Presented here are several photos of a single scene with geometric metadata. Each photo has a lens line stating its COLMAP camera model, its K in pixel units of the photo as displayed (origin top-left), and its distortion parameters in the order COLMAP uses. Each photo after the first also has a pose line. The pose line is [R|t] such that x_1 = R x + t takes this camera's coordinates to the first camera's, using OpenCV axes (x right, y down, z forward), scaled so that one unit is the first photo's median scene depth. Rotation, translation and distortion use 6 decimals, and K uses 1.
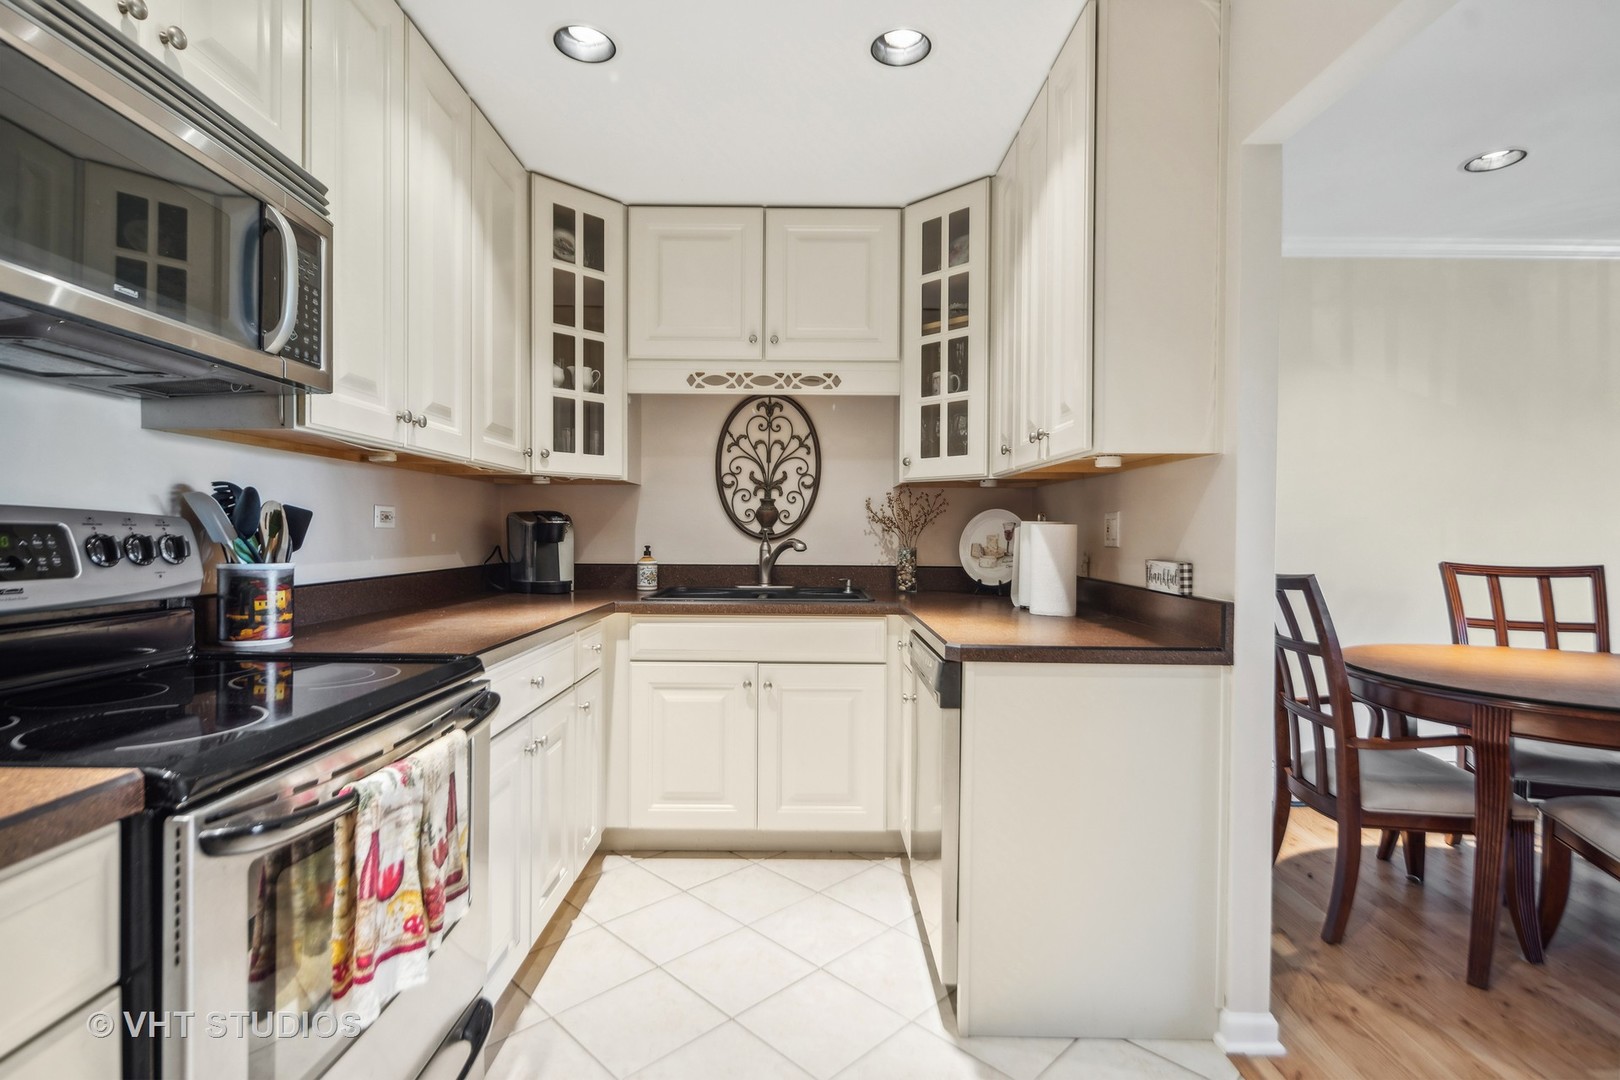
lens RADIAL K [[777.6, 0, 810.8], [0, 777.6, 537.1], [0, 0, 1]] dist [0.003229, -0.002643]
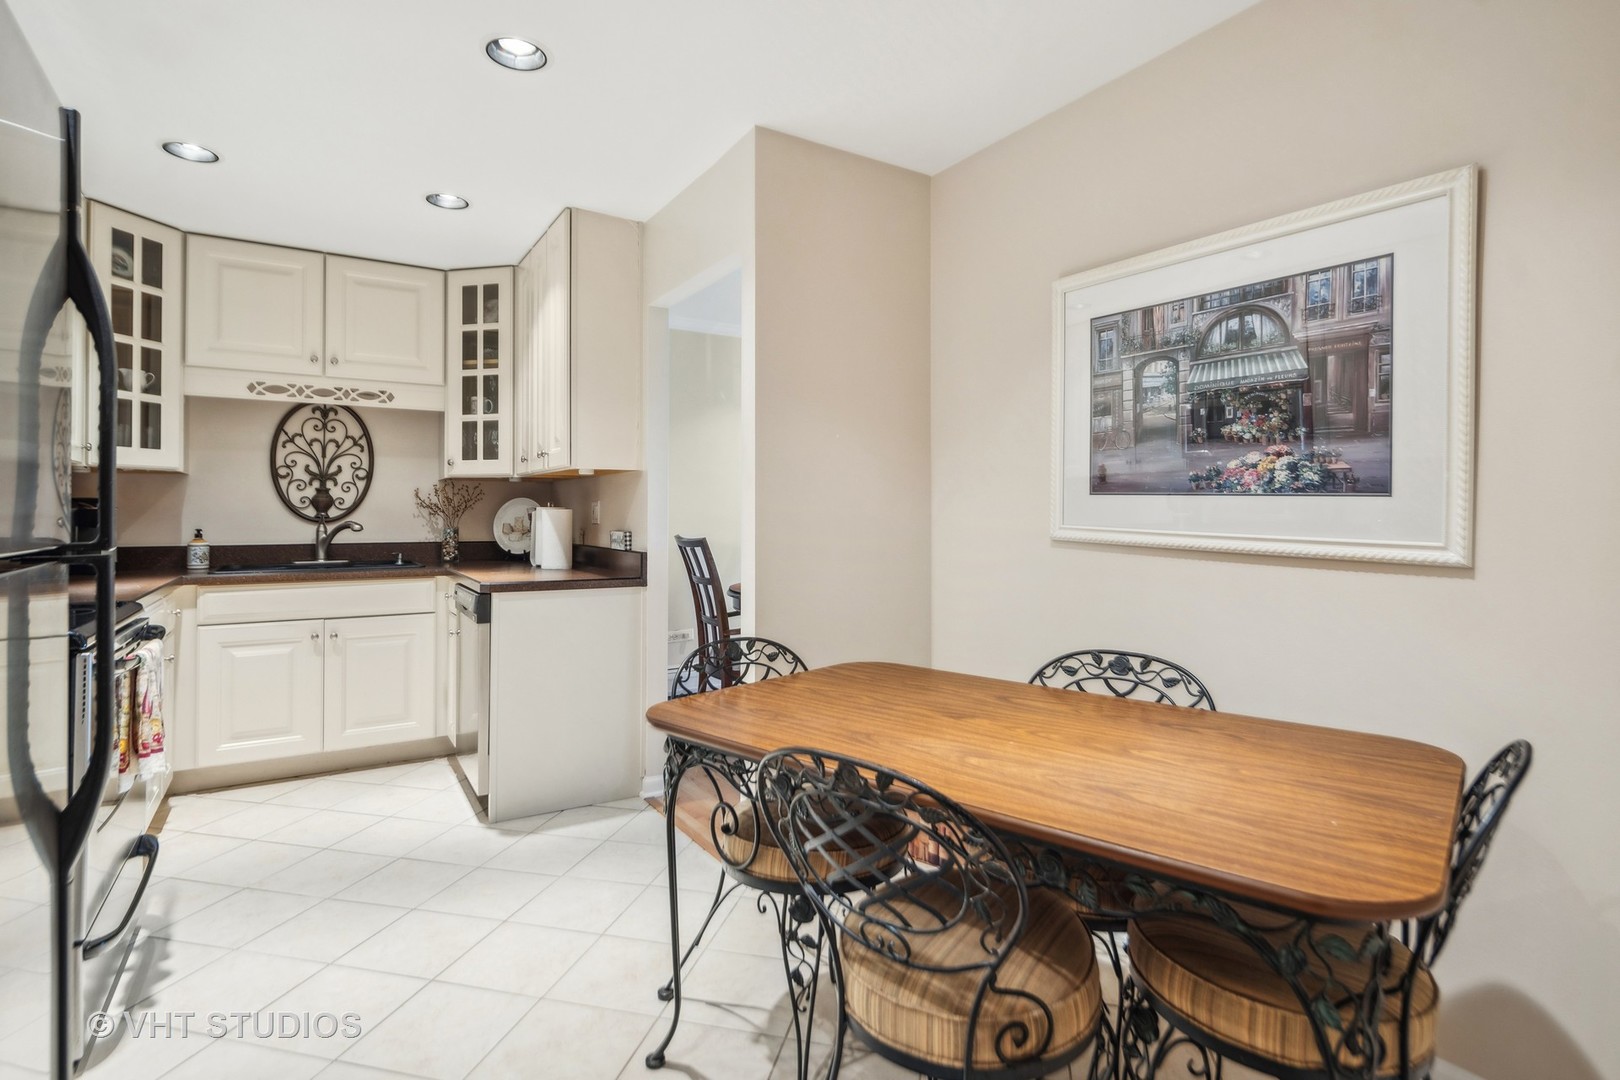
lens RADIAL K [[777.6, 0, 798.1], [0, 777.6, 507.6], [0, 0, 1]] dist [0.003229, -0.002643]
pose [[0.851705, -0.002035, 0.524018, -0.071128], [0.010299, 0.999864, -0.012856, 0.004002], [-0.523921, 0.016346, 0.851610, -0.465941]]
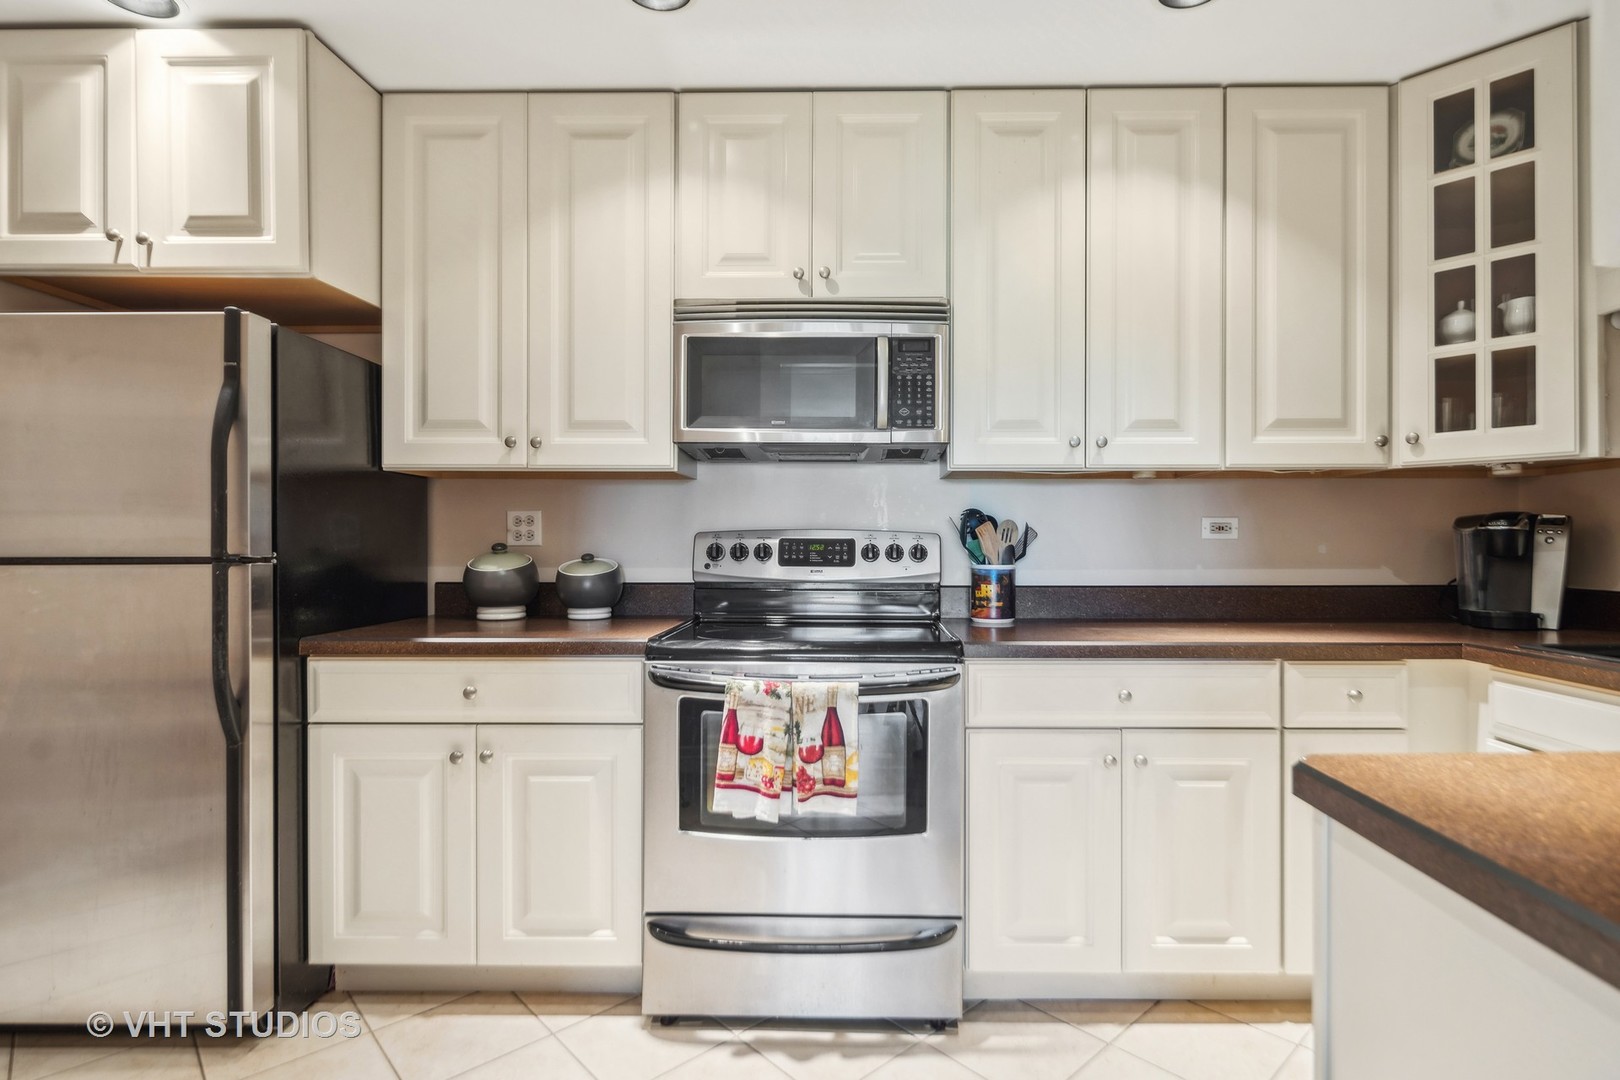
lens RADIAL K [[777.6, 0, 818.6], [0, 777.6, 539.6], [0, 0, 1]] dist [0.003229, -0.002643]
pose [[-0.020531, -0.009404, -0.999745, 0.410478], [-0.006099, 0.999938, -0.009281, 0.001811], [0.999771, 0.005907, -0.020587, 0.416782]]
